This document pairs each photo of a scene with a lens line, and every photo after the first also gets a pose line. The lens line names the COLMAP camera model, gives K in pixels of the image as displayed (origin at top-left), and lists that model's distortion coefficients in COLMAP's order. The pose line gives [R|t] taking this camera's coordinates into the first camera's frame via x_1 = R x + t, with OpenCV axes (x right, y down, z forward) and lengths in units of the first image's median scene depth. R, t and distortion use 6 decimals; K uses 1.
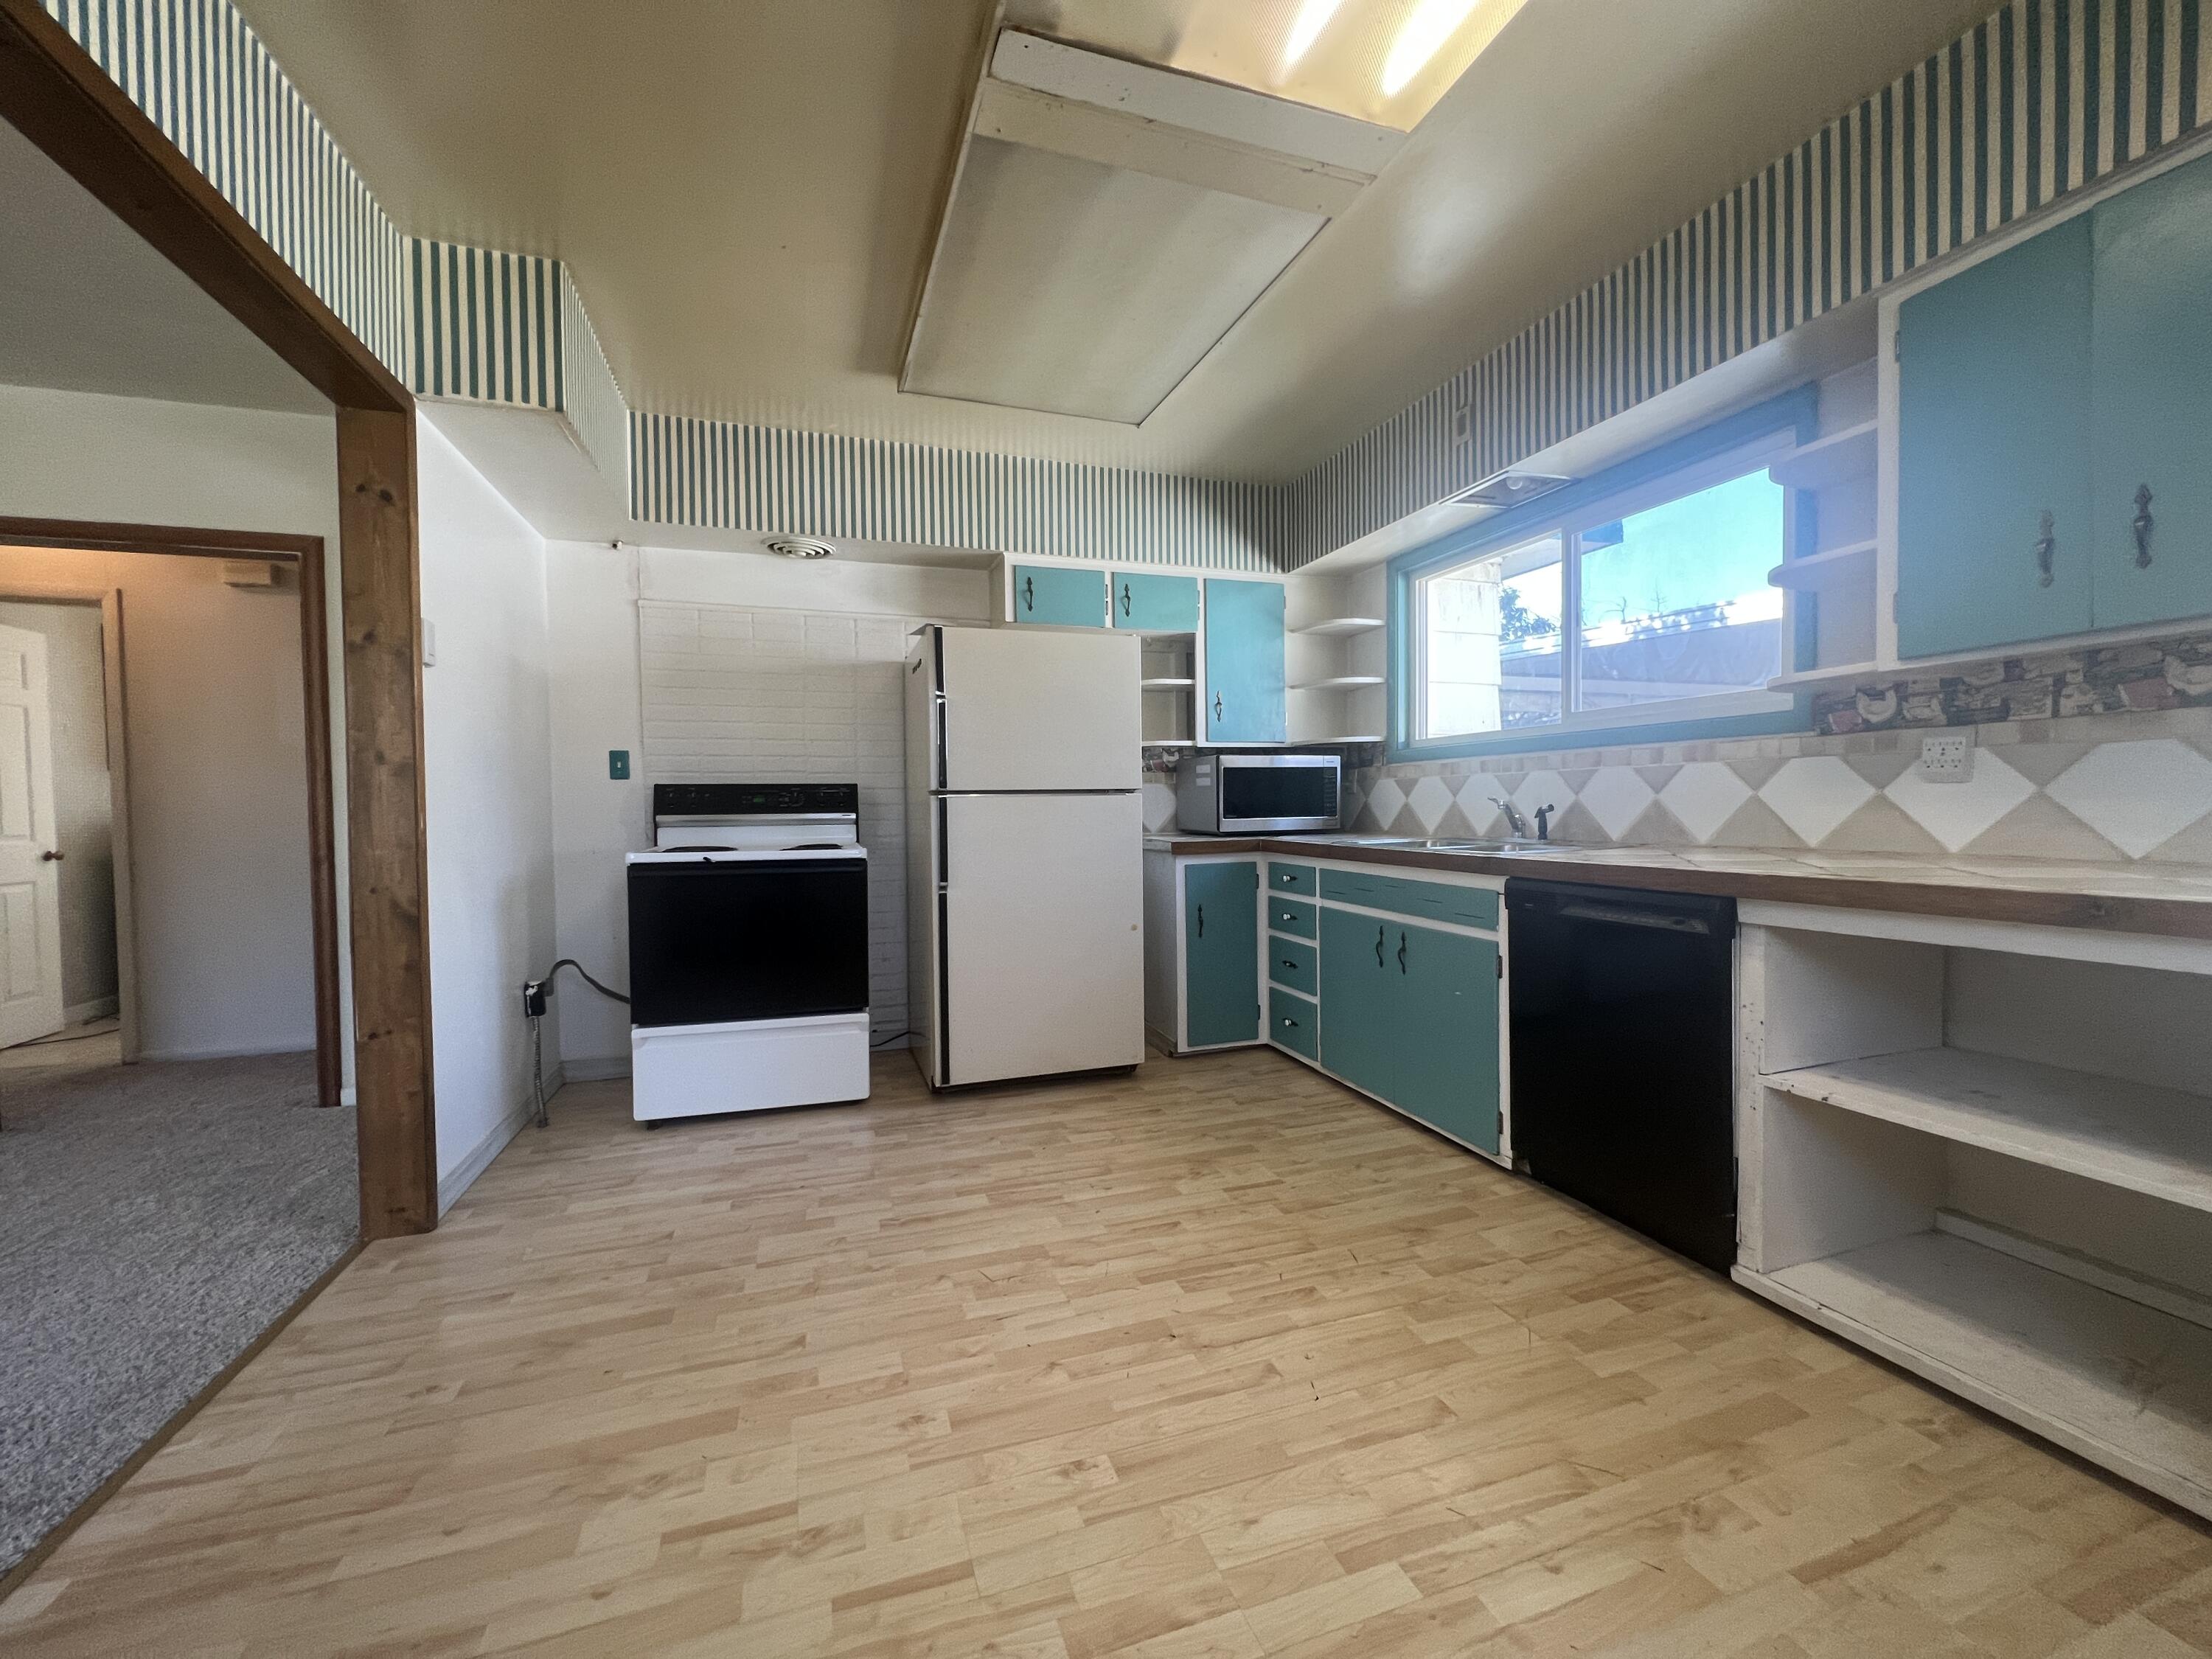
lens RADIAL K [[892.1, 0, 1101.8], [0, 892.1, 830.4], [0, 0, 1]] dist [-0.003749, 0.001448]
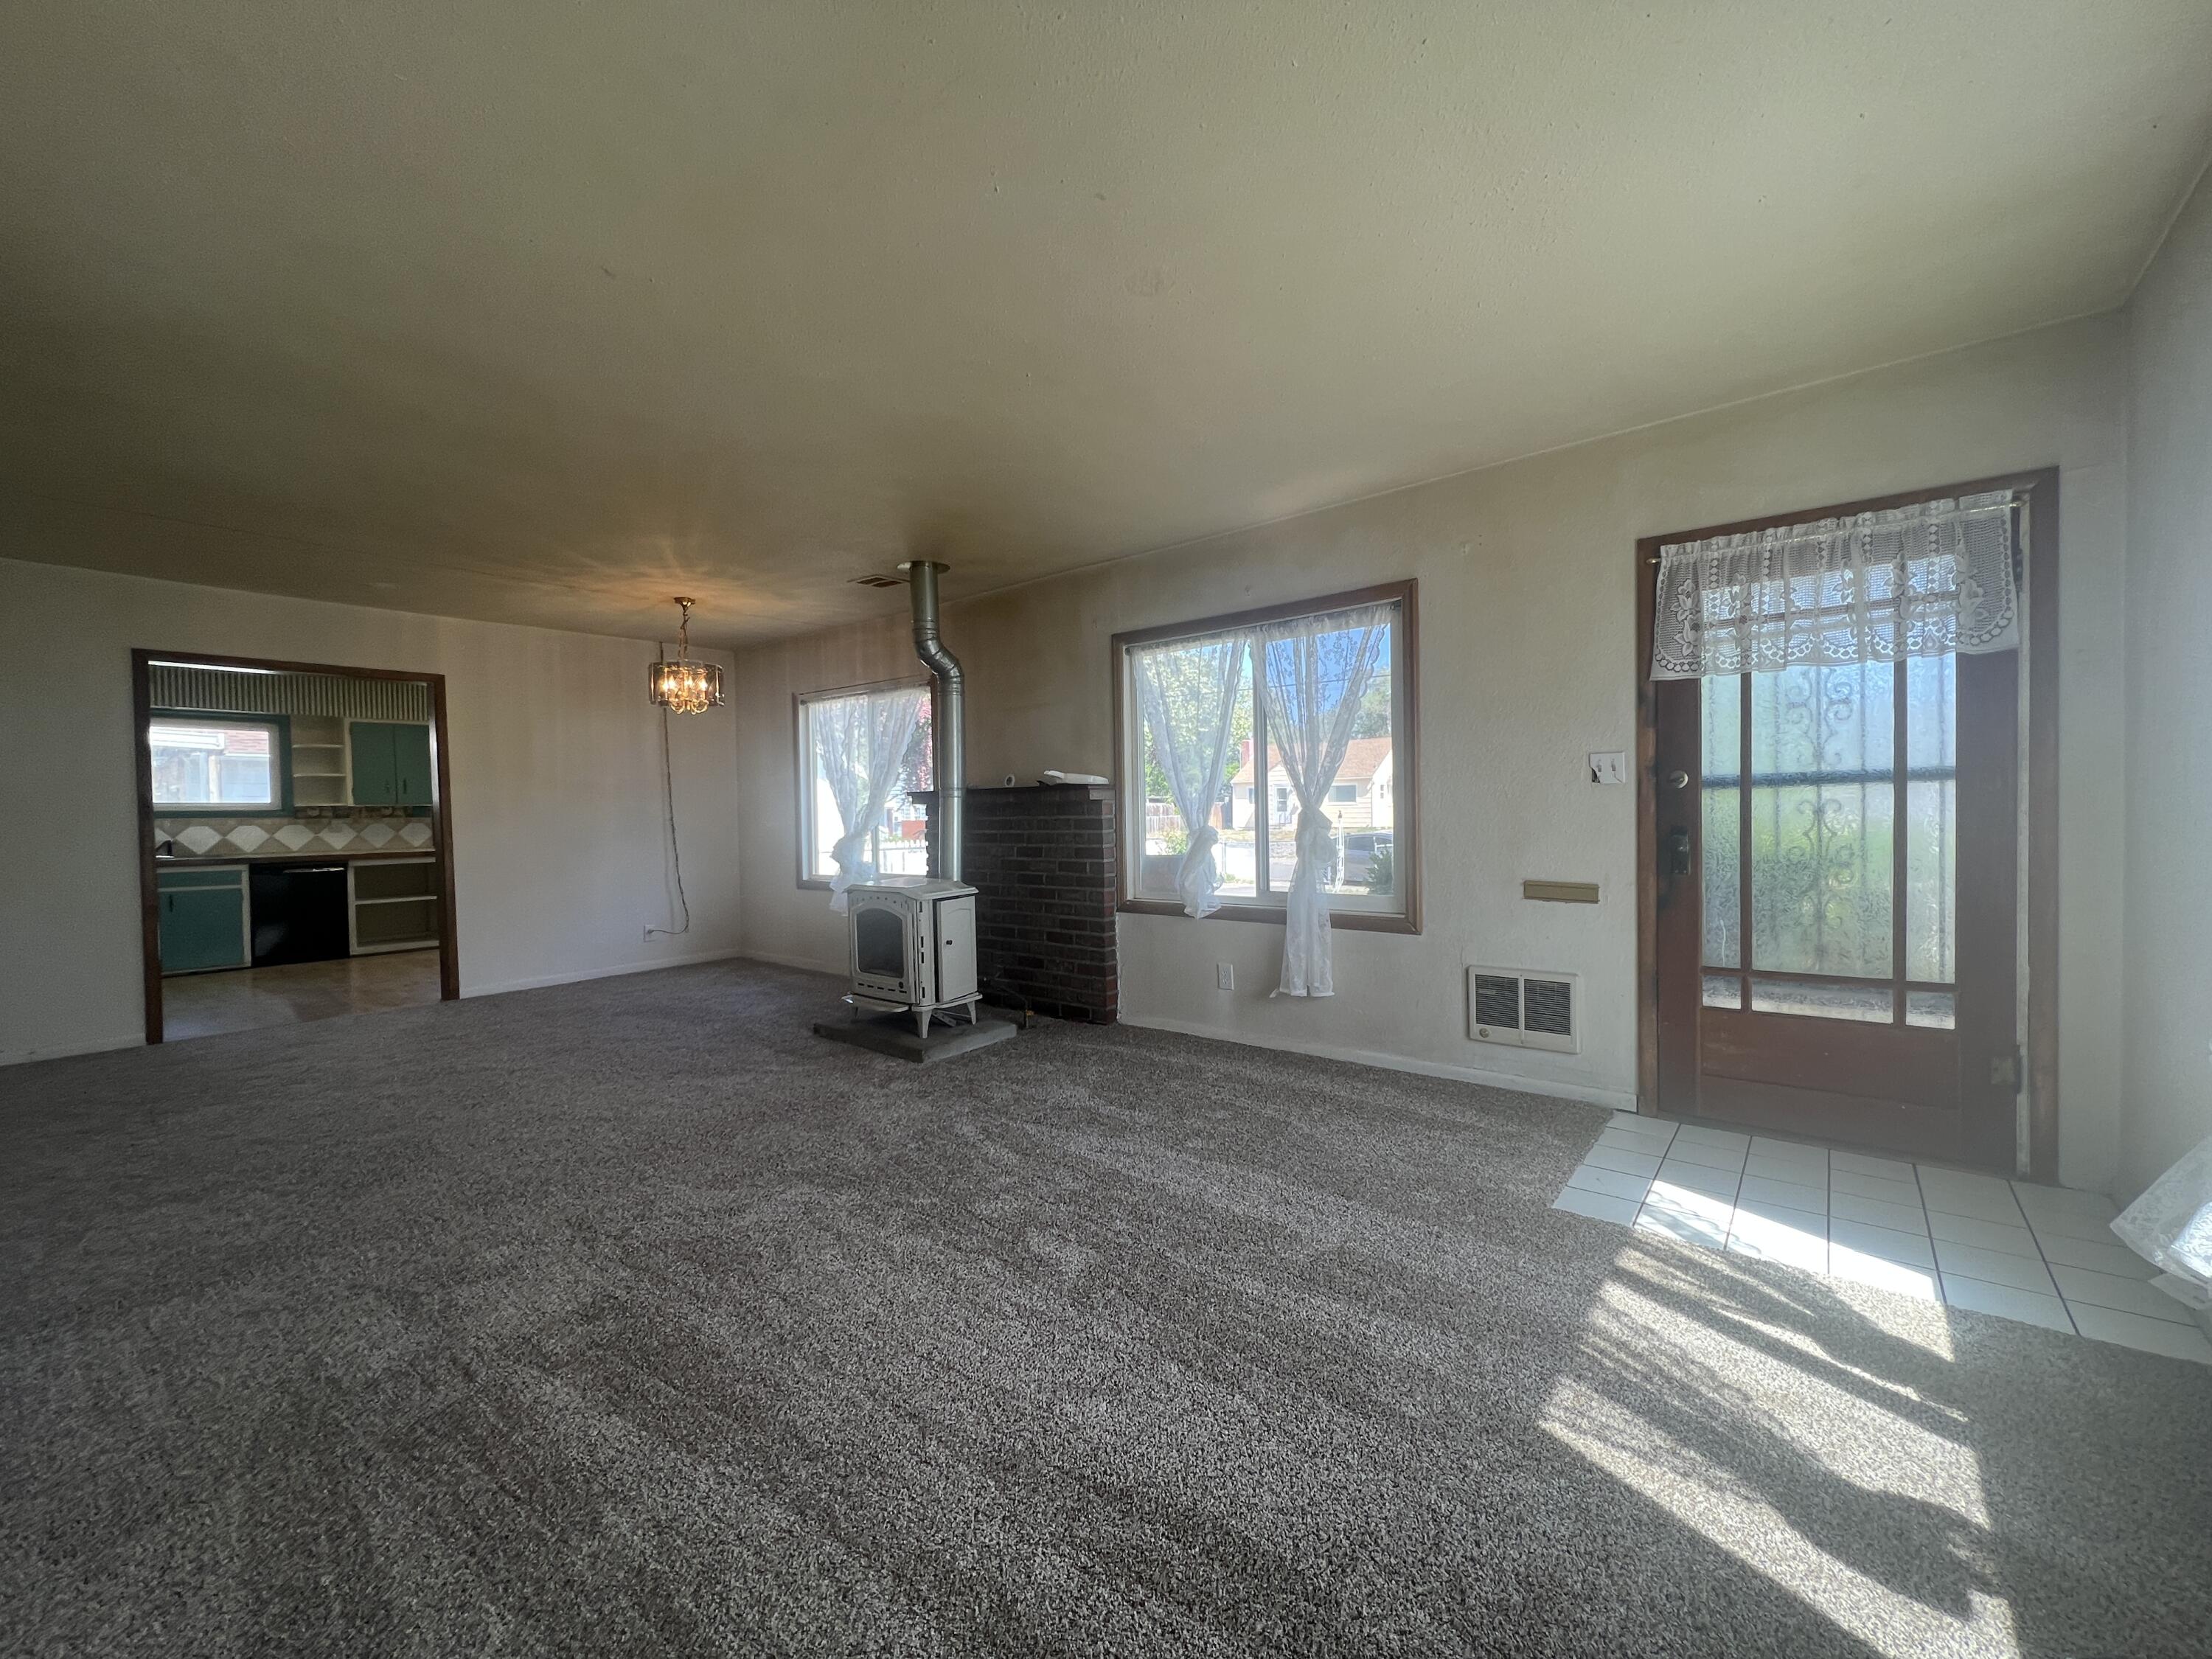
lens RADIAL K [[892.1, 0, 1100.7], [0, 892.1, 832.9], [0, 0, 1]] dist [-0.003749, 0.001448]
pose [[-0.522793, 0.005104, 0.852445, -3.749693], [0.045156, 0.998744, 0.021714, 0.013001], [-0.851263, 0.049844, -0.522367, 0.151141]]
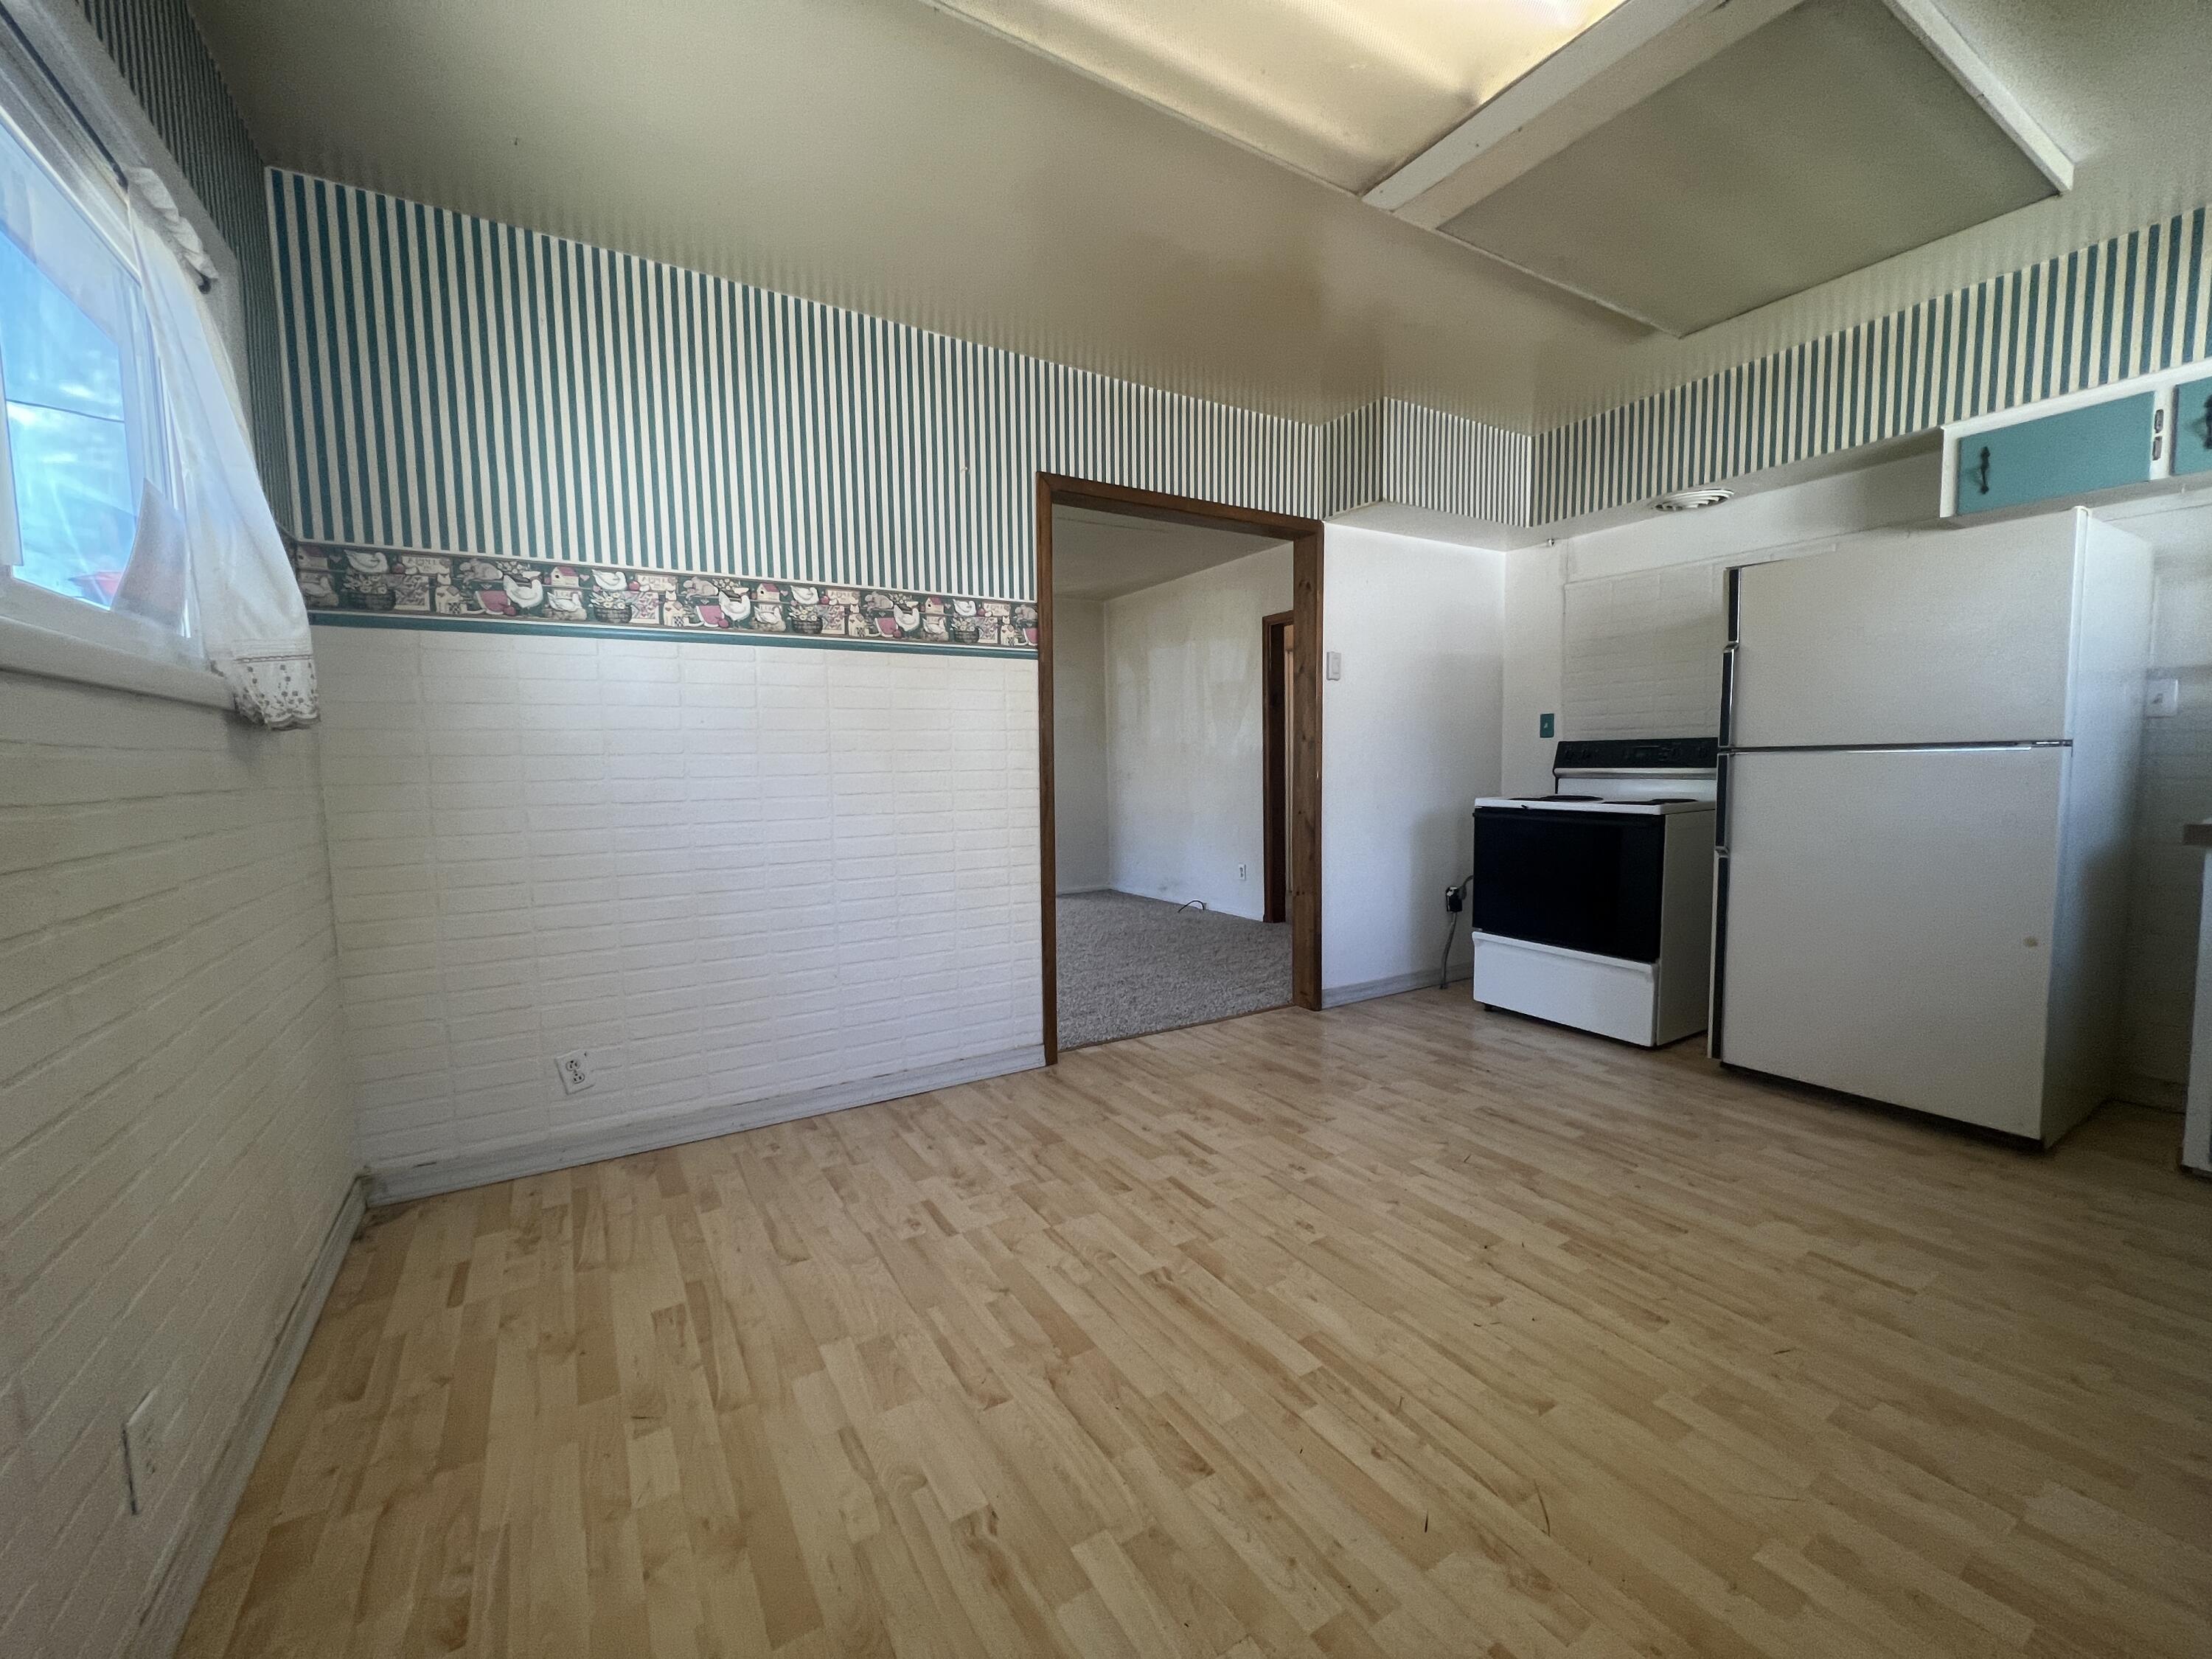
lens RADIAL K [[892.1, 0, 1102.0], [0, 892.1, 831.3], [0, 0, 1]] dist [-0.003749, 0.001448]
pose [[0.217565, 0.085052, -0.972333, 0.805706], [-0.011378, 0.996349, 0.084607, -0.039862], [0.975979, -0.007344, 0.217739, 0.217655]]
